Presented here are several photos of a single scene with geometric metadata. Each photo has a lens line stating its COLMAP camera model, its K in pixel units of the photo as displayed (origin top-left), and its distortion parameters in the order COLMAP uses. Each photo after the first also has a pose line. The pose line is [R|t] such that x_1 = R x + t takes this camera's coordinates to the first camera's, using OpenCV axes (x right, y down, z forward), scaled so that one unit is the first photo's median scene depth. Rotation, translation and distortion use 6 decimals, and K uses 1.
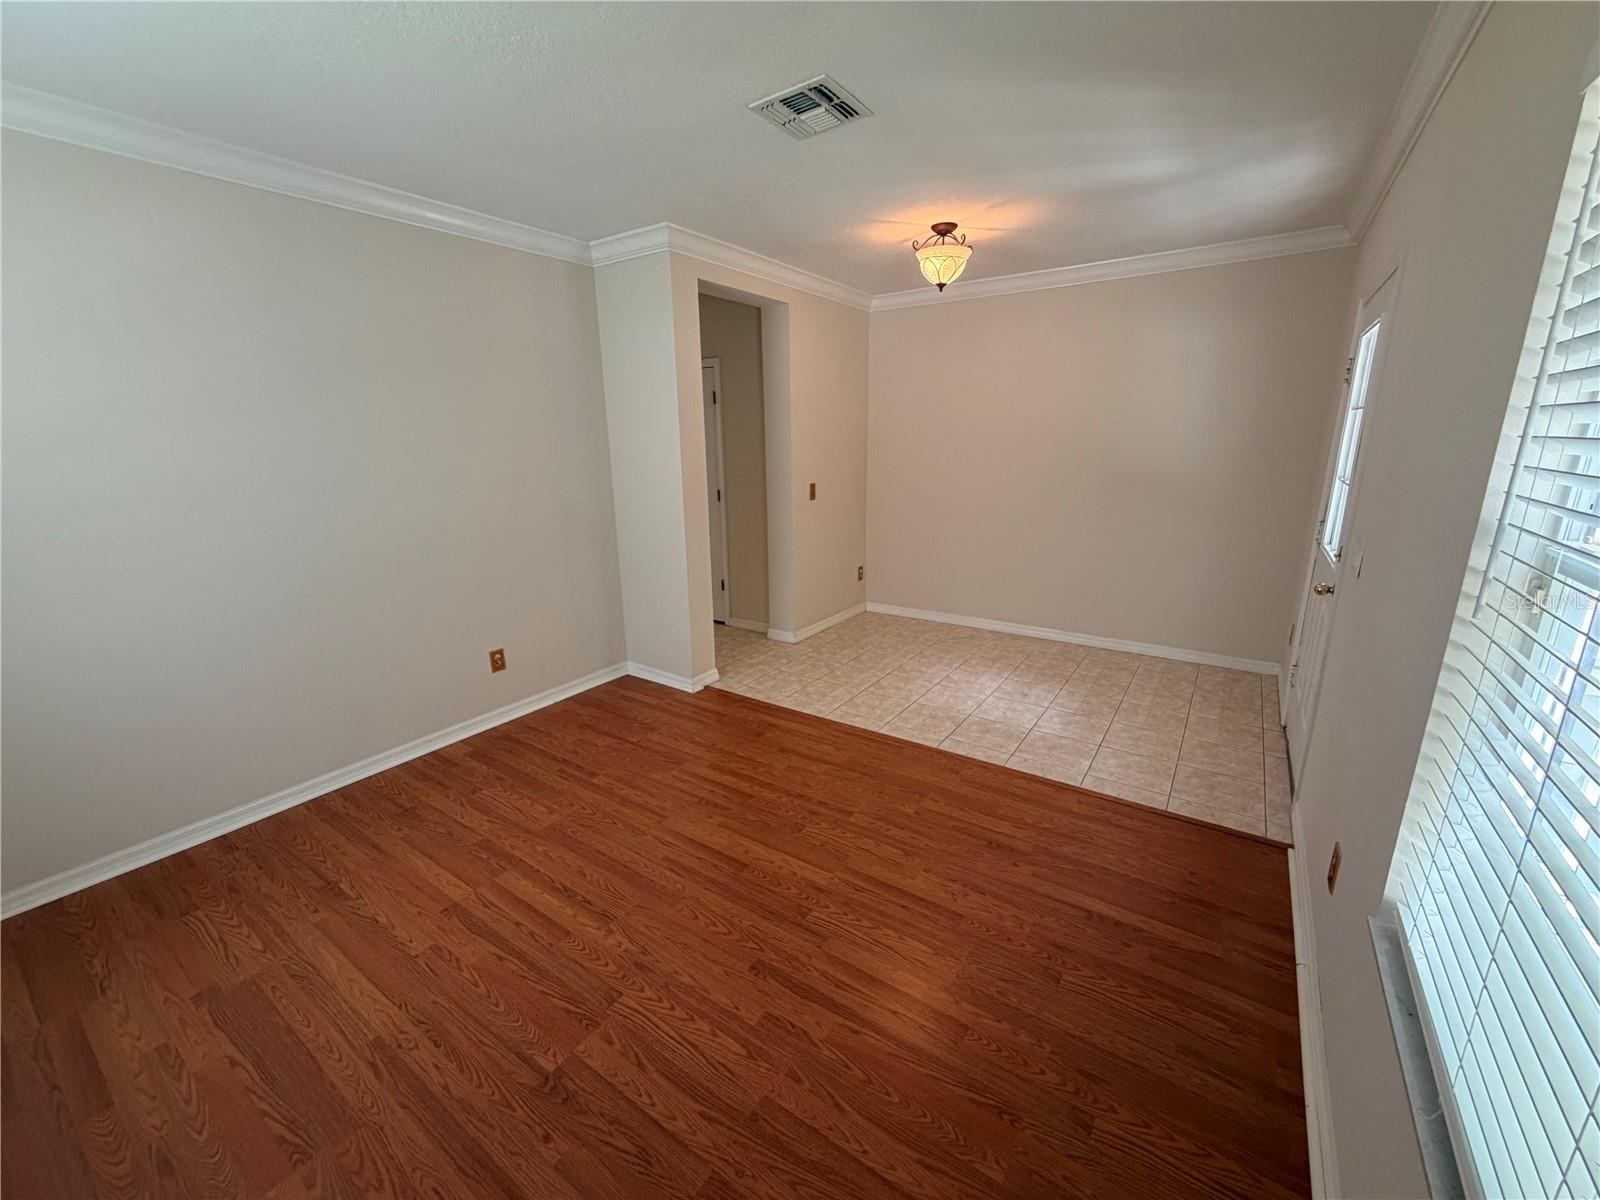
lens RADIAL K [[637.1, 0, 798.3], [0, 637.1, 599.6], [0, 0, 1]] dist [0.000455, -0.000086]
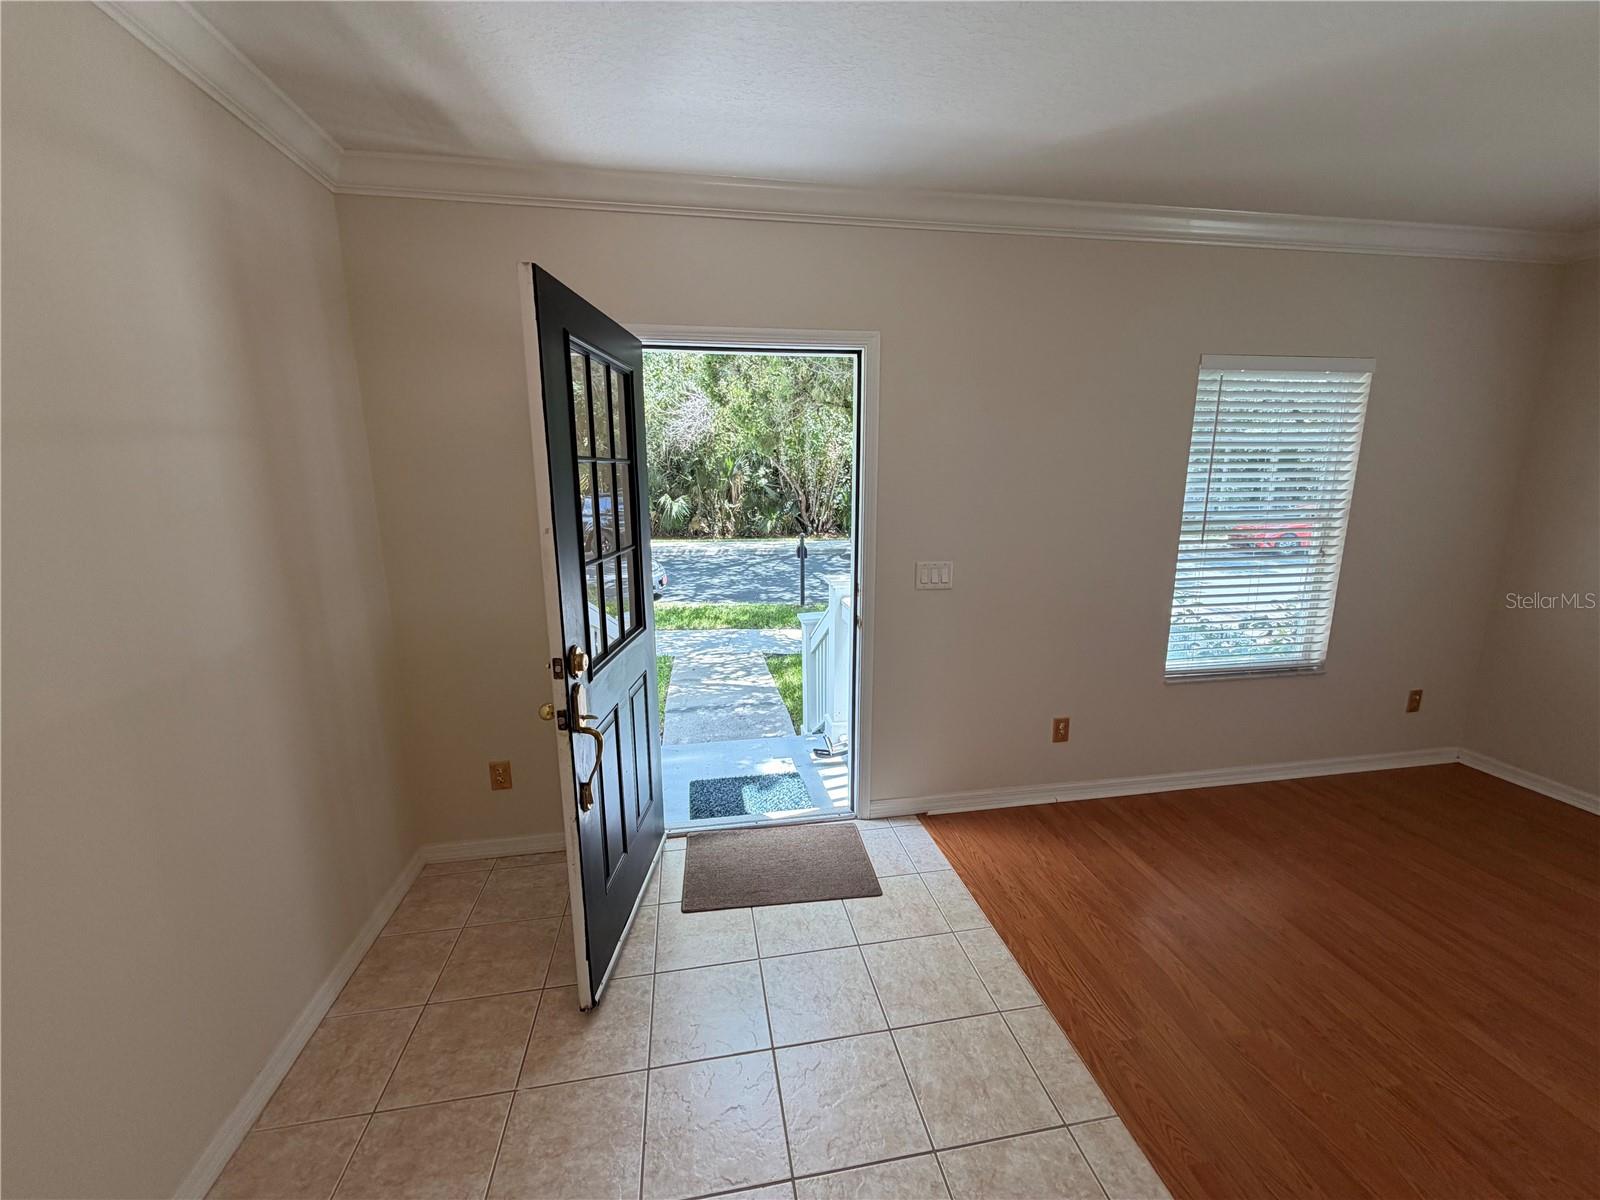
lens RADIAL K [[637.1, 0, 798.3], [0, 637.1, 599.6], [0, 0, 1]] dist [0.000455, -0.000086]
pose [[-0.701678, -0.124279, 0.701571, 0.115443], [0.190291, 0.916214, 0.352621, -0.432224], [-0.686613, 0.380929, -0.619238, 1.624425]]
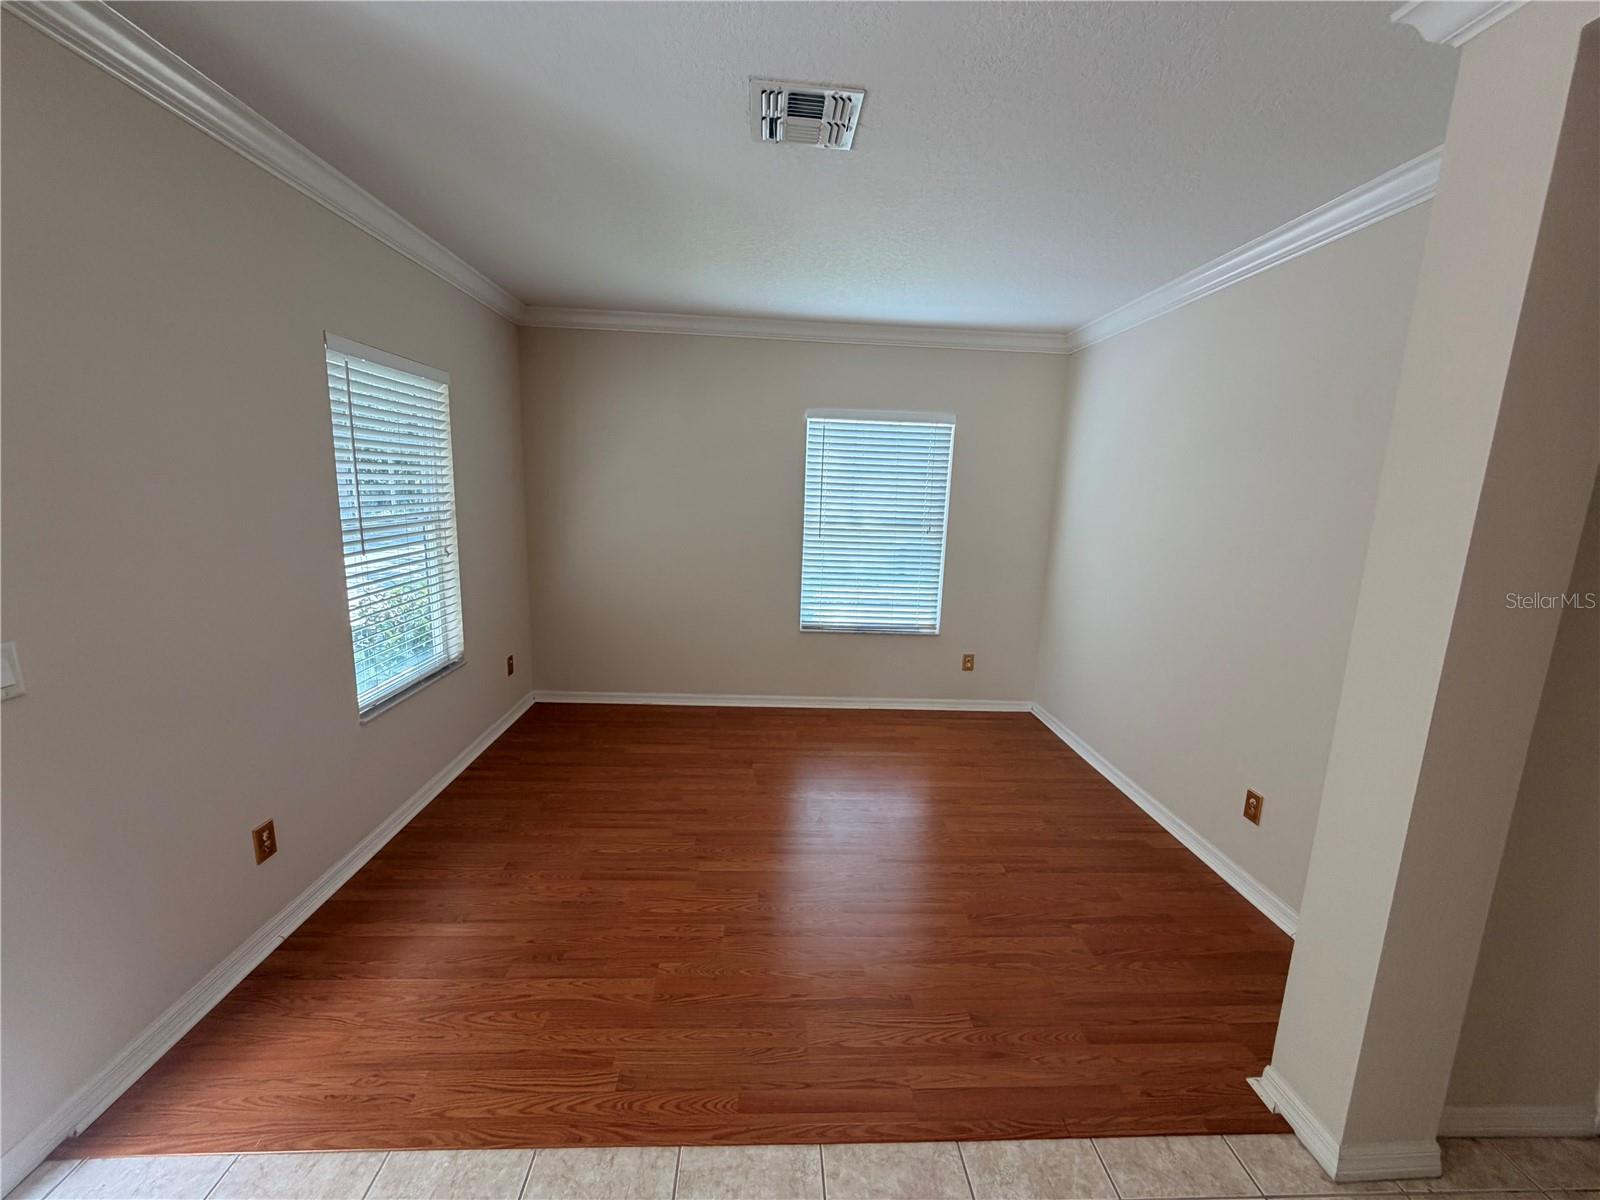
lens RADIAL K [[637.1, 0, 798.3], [0, 637.1, 599.6], [0, 0, 1]] dist [0.000455, -0.000086]
pose [[-0.794085, 0.094793, -0.600370, 0.483890], [-0.173501, 0.911313, 0.373372, -0.408056], [0.582518, 0.400654, -0.707213, 1.503701]]
